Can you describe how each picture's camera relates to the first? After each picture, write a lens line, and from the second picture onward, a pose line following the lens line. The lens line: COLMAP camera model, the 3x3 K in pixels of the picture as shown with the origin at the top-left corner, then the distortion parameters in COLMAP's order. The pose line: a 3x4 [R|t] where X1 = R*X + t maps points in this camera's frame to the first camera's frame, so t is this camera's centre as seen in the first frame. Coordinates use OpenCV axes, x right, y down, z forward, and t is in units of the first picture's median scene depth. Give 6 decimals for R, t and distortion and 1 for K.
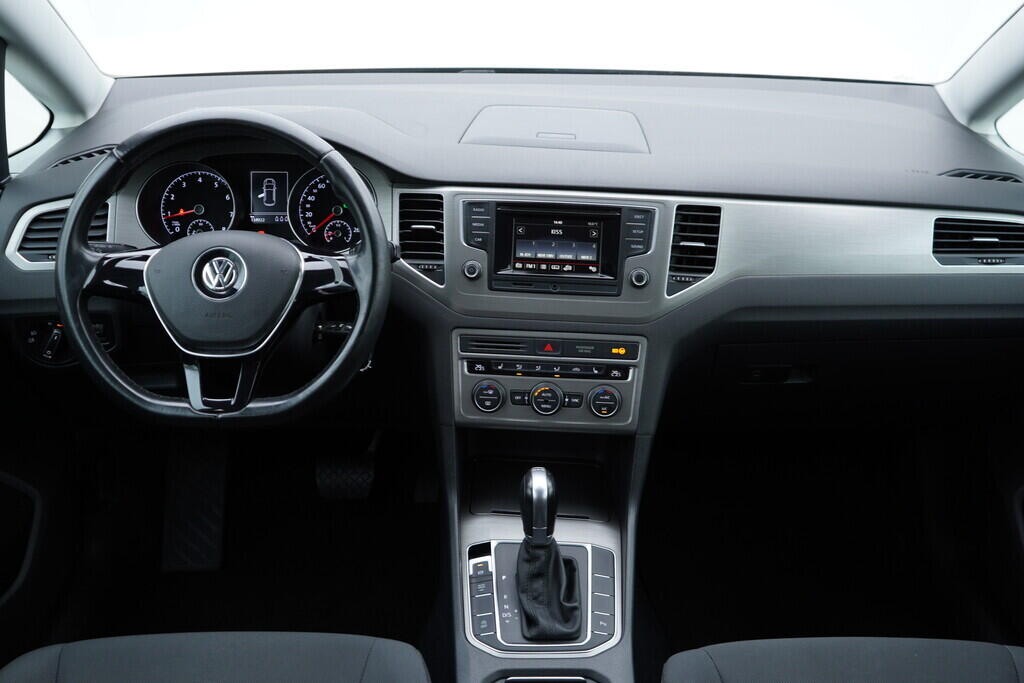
lens RADIAL K [[1060.9, 0, 512.0], [0, 1060.9, 341.5], [0, 0, 1]] dist [0.000401, 0.041135]
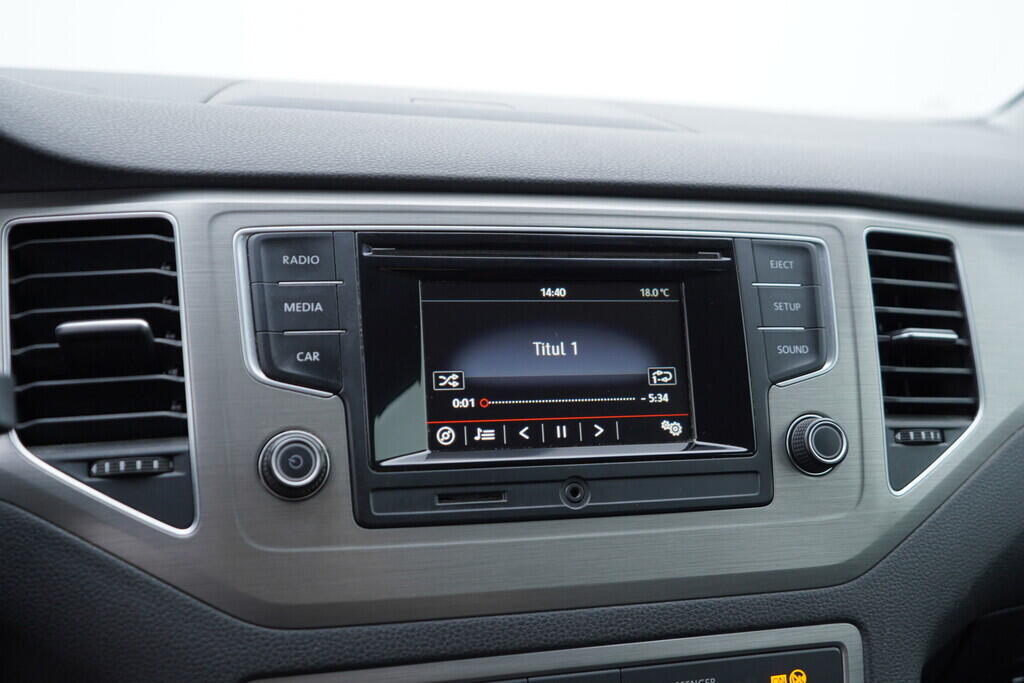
lens RADIAL K [[1060.9, 0, 512.0], [0, 1060.9, 341.5], [0, 0, 1]] dist [0.000401, 0.041135]
pose [[0.946058, -0.047326, 0.320523, -0.072015], [0.114897, 0.973986, -0.195320, -0.036558], [-0.302941, 0.221612, 0.926885, 0.709437]]
